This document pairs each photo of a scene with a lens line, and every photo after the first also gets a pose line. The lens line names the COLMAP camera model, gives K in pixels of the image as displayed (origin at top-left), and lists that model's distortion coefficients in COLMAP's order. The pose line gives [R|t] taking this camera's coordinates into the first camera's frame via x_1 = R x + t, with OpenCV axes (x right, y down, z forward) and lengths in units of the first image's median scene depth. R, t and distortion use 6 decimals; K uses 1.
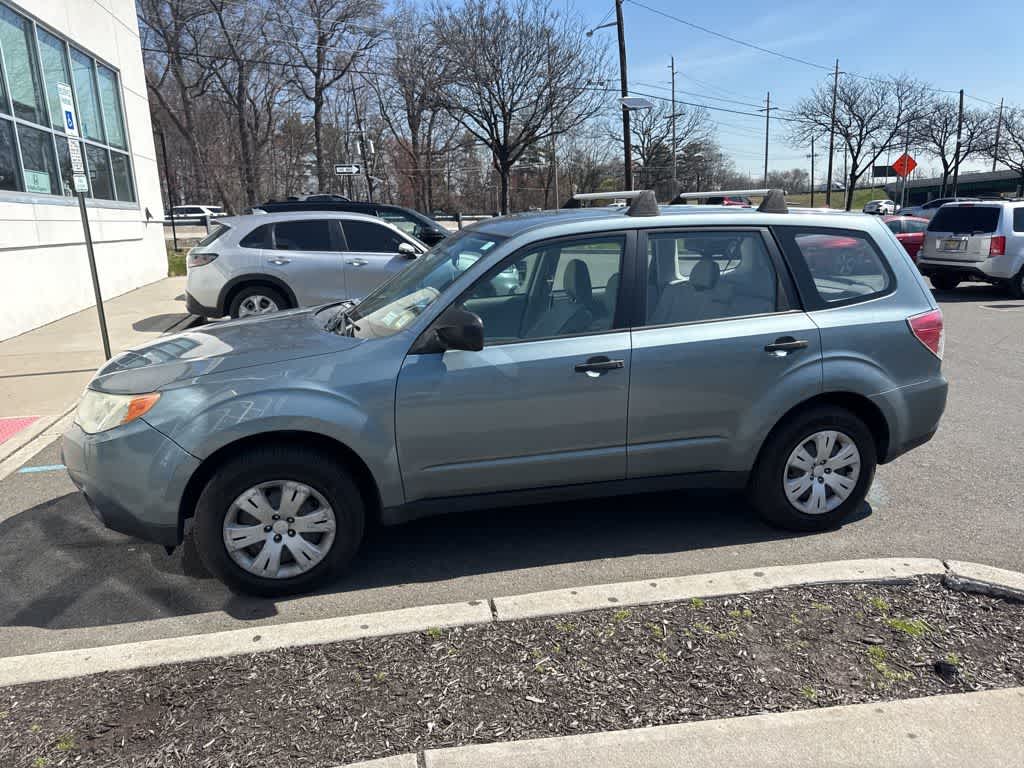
lens RADIAL K [[734.3, 0, 522.4], [0, 734.3, 392.3], [0, 0, 1]] dist [0.026113, -0.030439]
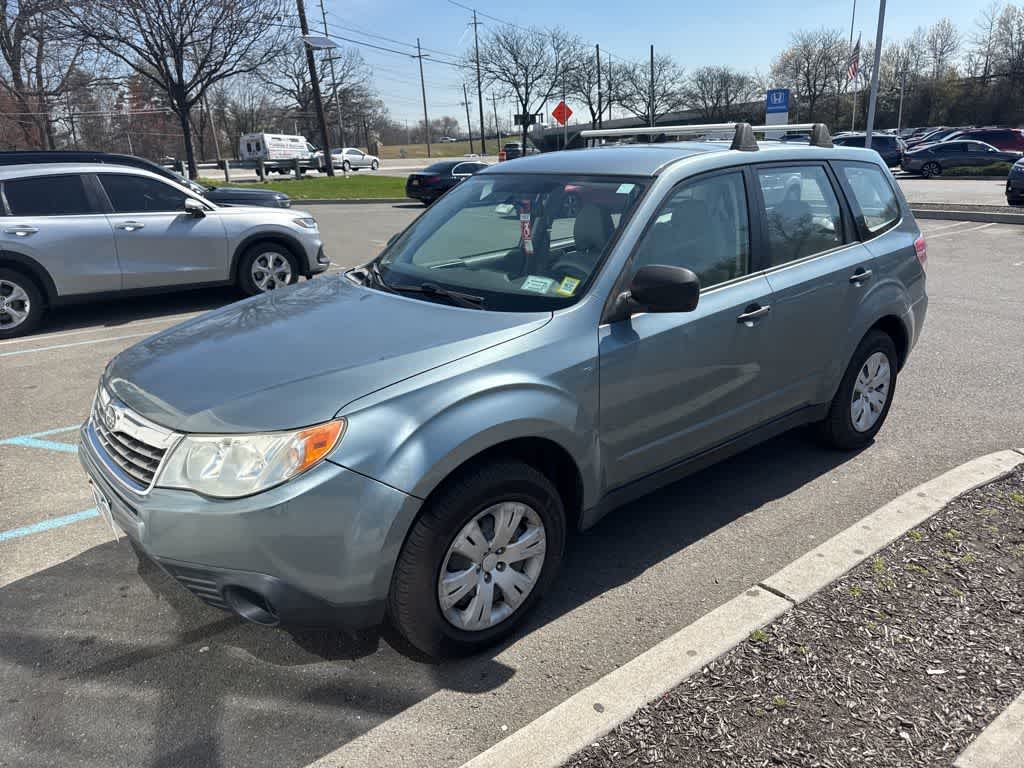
lens RADIAL K [[734.3, 0, 524.1], [0, 734.3, 387.1], [0, 0, 1]] dist [0.026113, -0.030439]
pose [[0.899043, -0.147254, 0.412356, -0.492939], [0.123252, 0.988782, 0.084377, -0.051567], [-0.420155, -0.025035, 0.907107, 0.240170]]
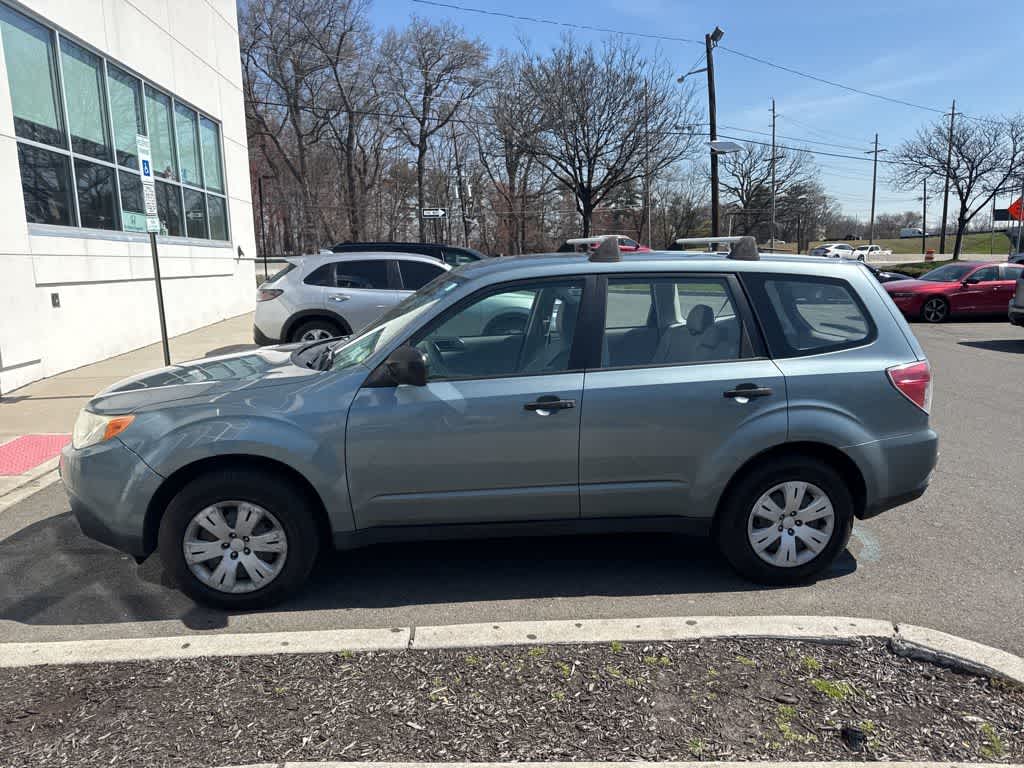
lens RADIAL K [[734.3, 0, 520.9], [0, 734.3, 393.9], [0, 0, 1]] dist [0.026113, -0.030439]
pose [[0.990924, 0.035064, -0.129771, 0.176098], [-0.041654, 0.997958, -0.048425, -0.000591], [0.127808, 0.053391, 0.990361, -0.014526]]
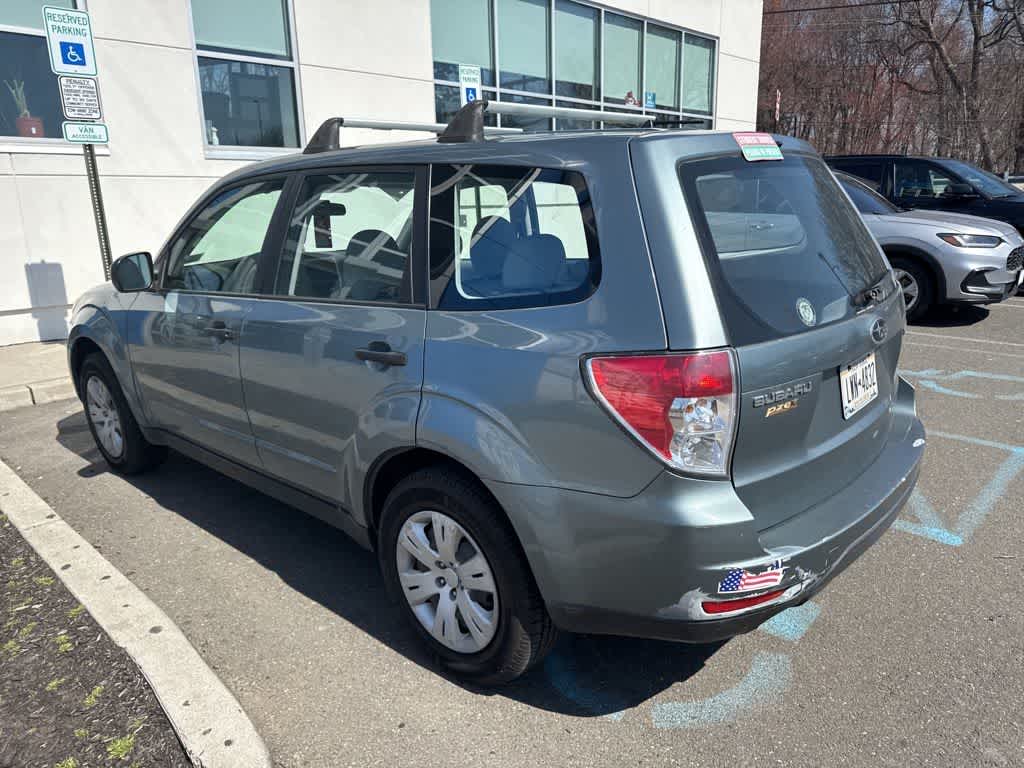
lens RADIAL K [[734.3, 0, 516.7], [0, 734.3, 389.7], [0, 0, 1]] dist [0.026113, -0.030439]
pose [[0.549120, 0.215972, -0.807356, 0.892085], [-0.183769, 0.973592, 0.135451, -0.133369], [0.815289, 0.073988, 0.574308, 0.703266]]
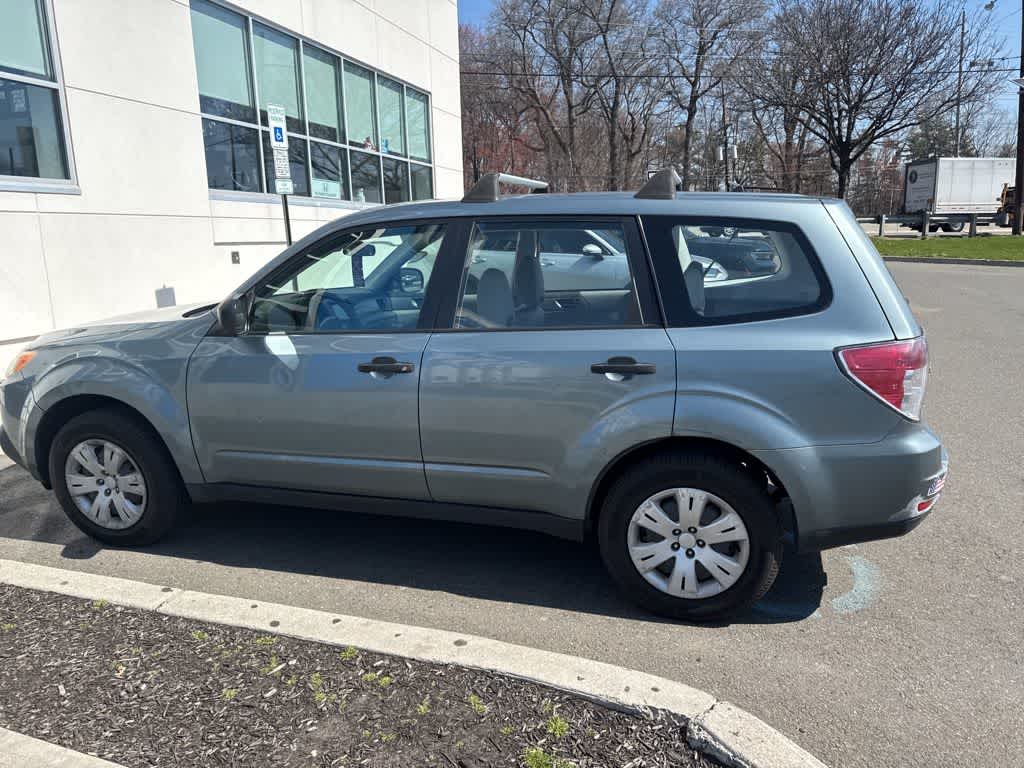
lens RADIAL K [[734.3, 0, 516.5], [0, 734.3, 380.8], [0, 0, 1]] dist [0.026113, -0.030439]
pose [[0.872015, 0.105327, -0.478013, 0.600324], [-0.117179, 0.993098, 0.005058, -0.038346], [0.475247, 0.051603, 0.878338, 0.260048]]
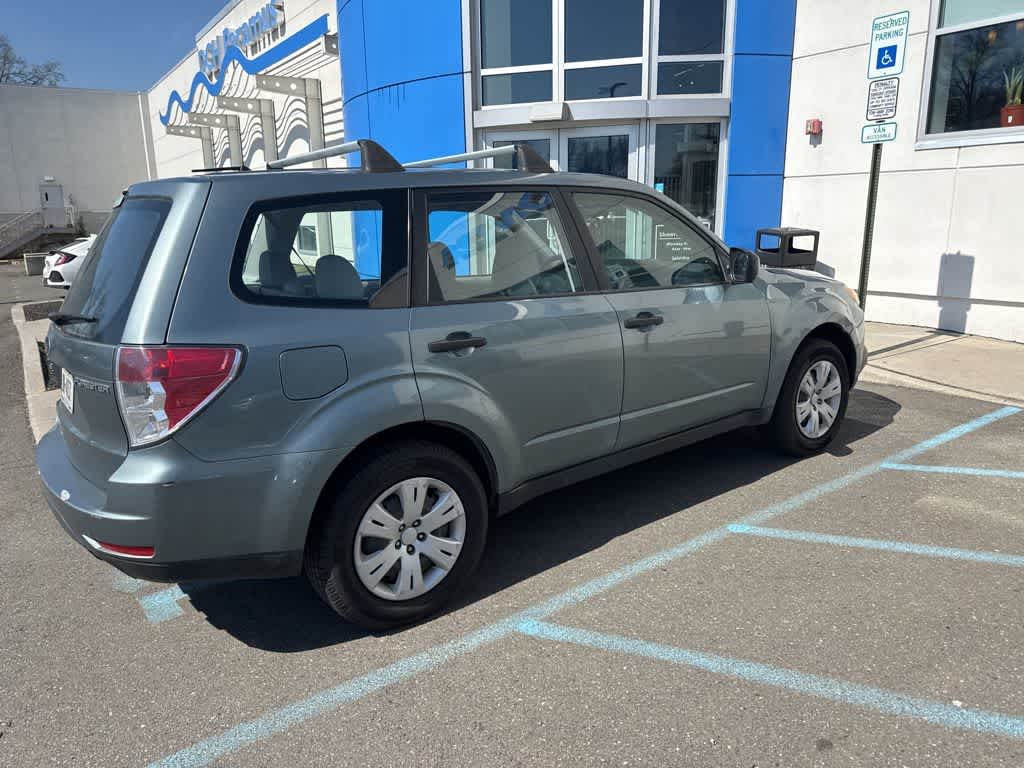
lens RADIAL K [[715.6, 0, 516.2], [0, 715.6, 375.5], [0, 0, 1]] dist [0.017575, -0.021879]
pose [[-0.928005, 0.128966, -0.349535, 0.398988], [-0.038861, 0.899554, 0.435078, -0.443837], [0.370535, 0.417338, -0.829779, 1.987402]]
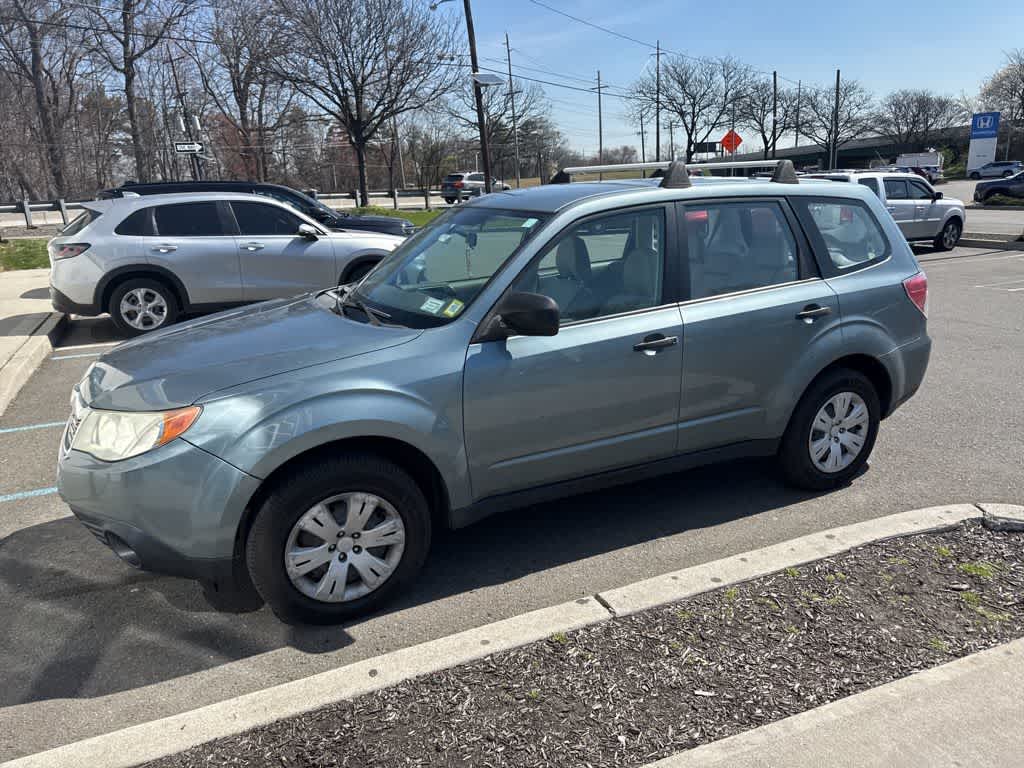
lens RADIAL K [[734.3, 0, 523.5], [0, 734.3, 388.4], [0, 0, 1]] dist [0.026113, -0.030439]
pose [[0.976533, -0.072137, 0.202928, -0.238646], [0.067539, 0.997280, 0.029501, -0.014593], [-0.204504, -0.015103, 0.978749, 0.072286]]
